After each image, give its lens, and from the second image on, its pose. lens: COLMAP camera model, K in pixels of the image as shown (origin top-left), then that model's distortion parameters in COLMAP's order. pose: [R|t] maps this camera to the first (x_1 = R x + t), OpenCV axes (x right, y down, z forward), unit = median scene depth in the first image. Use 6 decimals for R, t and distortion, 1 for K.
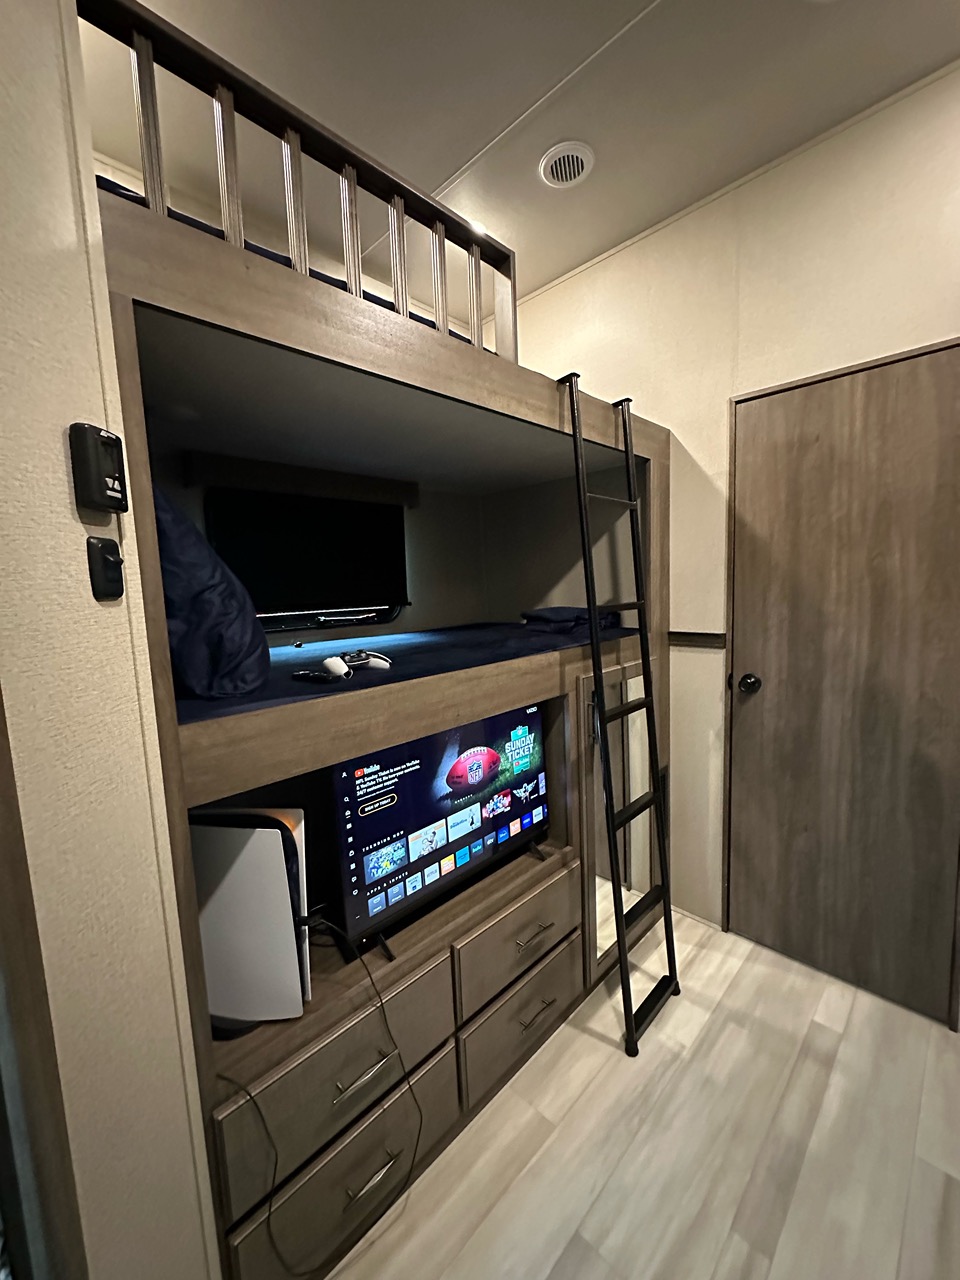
lens RADIAL K [[509.9, 0, 480.0], [0, 509.9, 640.0], [0, 0, 1]] dist [-0.001148, -0.000759]
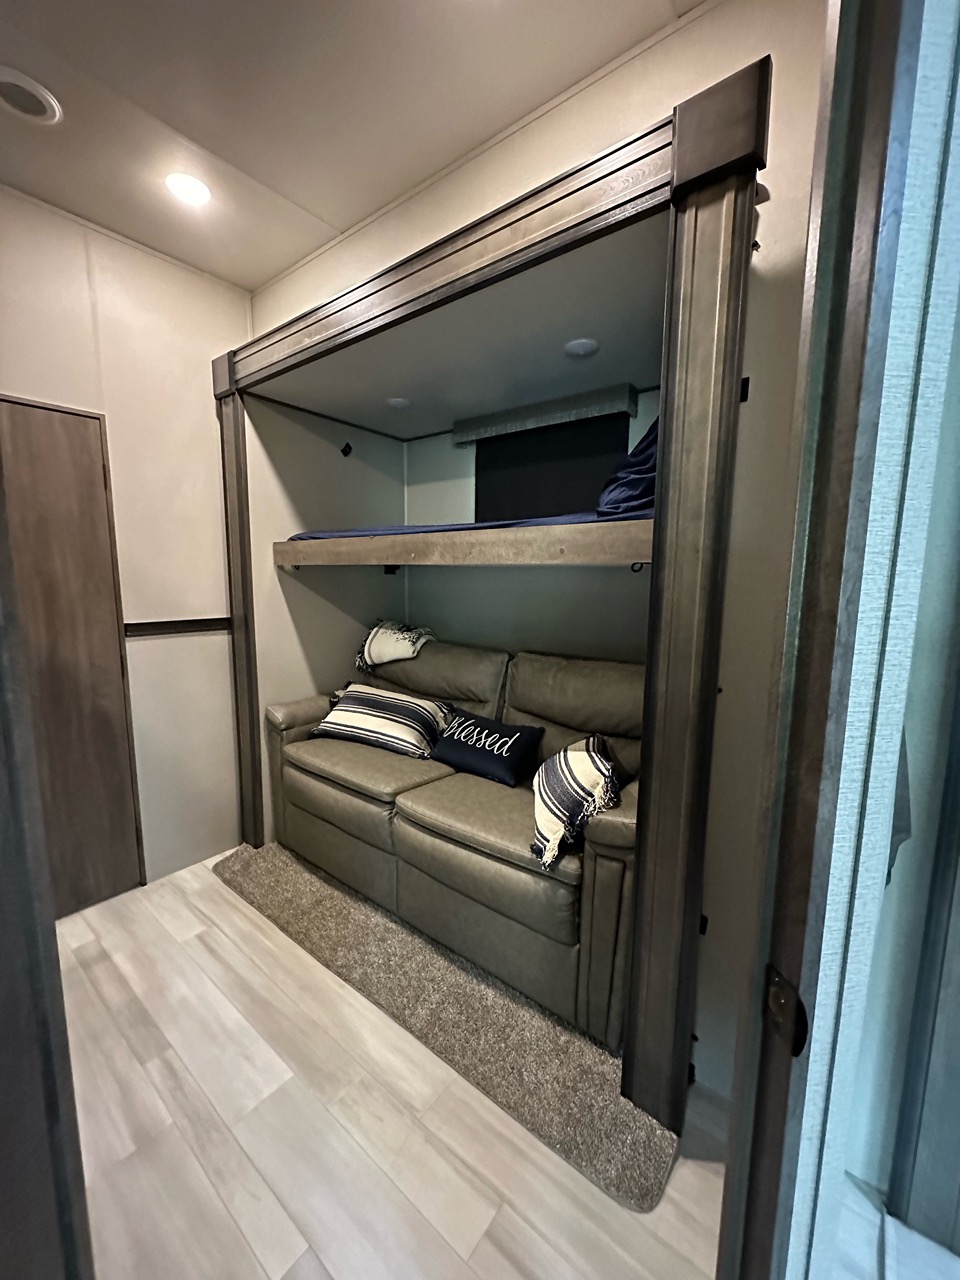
lens RADIAL K [[509.9, 0, 480.0], [0, 509.9, 640.0], [0, 0, 1]] dist [-0.001148, -0.000759]
pose [[-0.103578, -0.125594, 0.986660, -0.580611], [0.103222, 0.985282, 0.136254, -0.034591], [-0.989251, 0.115958, -0.089089, 0.085056]]
